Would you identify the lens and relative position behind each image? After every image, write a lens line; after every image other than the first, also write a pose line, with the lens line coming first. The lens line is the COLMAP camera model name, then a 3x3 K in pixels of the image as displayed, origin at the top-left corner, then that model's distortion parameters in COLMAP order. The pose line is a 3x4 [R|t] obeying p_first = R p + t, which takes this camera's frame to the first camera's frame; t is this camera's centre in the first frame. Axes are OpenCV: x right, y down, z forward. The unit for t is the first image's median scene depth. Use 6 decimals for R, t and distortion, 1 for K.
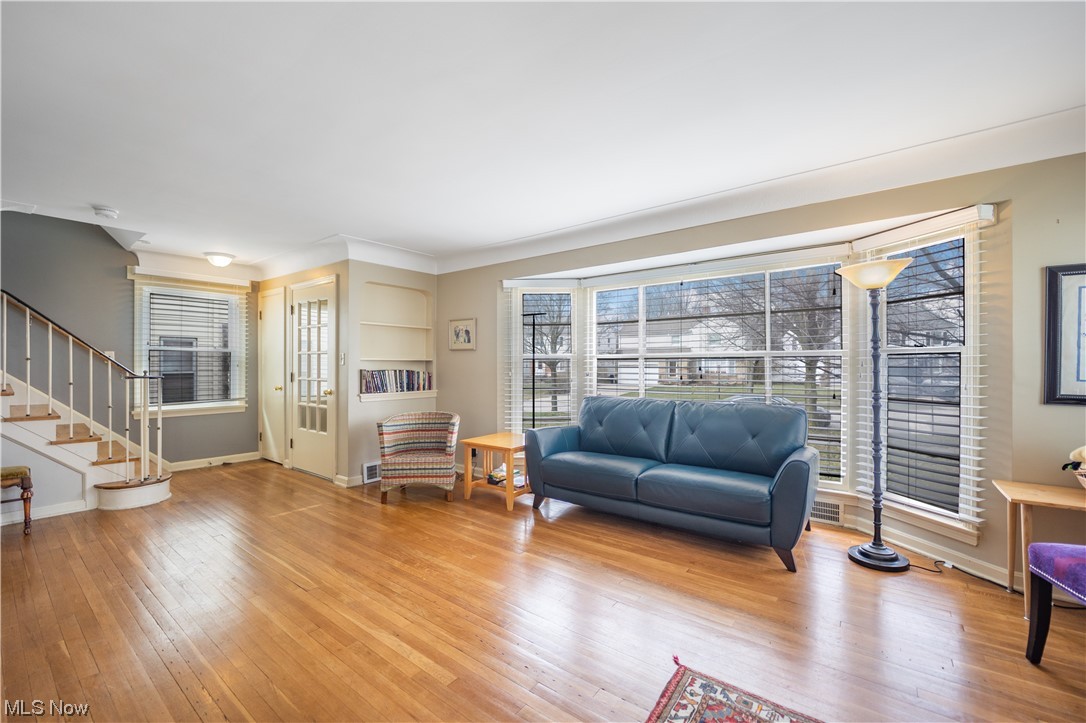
lens RADIAL K [[443.1, 0, 543.1], [0, 443.1, 364.1], [0, 0, 1]] dist [-0.016739, 0.001395]
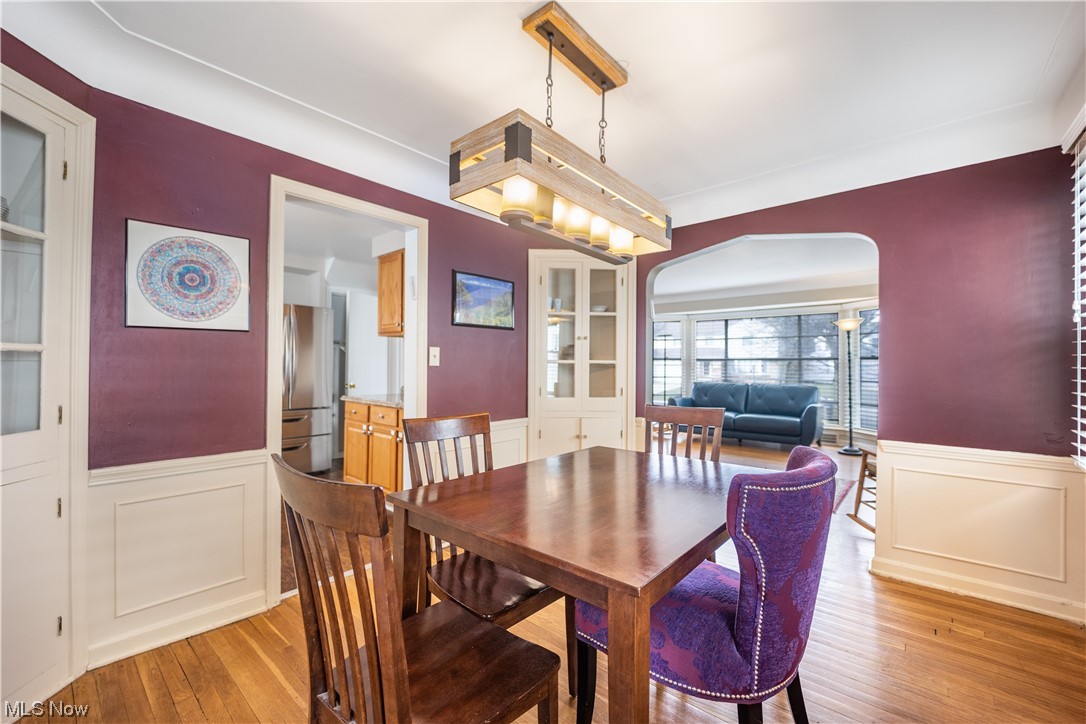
lens RADIAL K [[443.1, 0, 541.6], [0, 443.1, 360.3], [0, 0, 1]] dist [-0.016739, 0.001395]
pose [[0.998209, 0.005180, -0.059600, -0.526913], [-0.005555, 0.999966, -0.006135, 0.003807], [0.059566, 0.006455, 0.998204, -1.039494]]
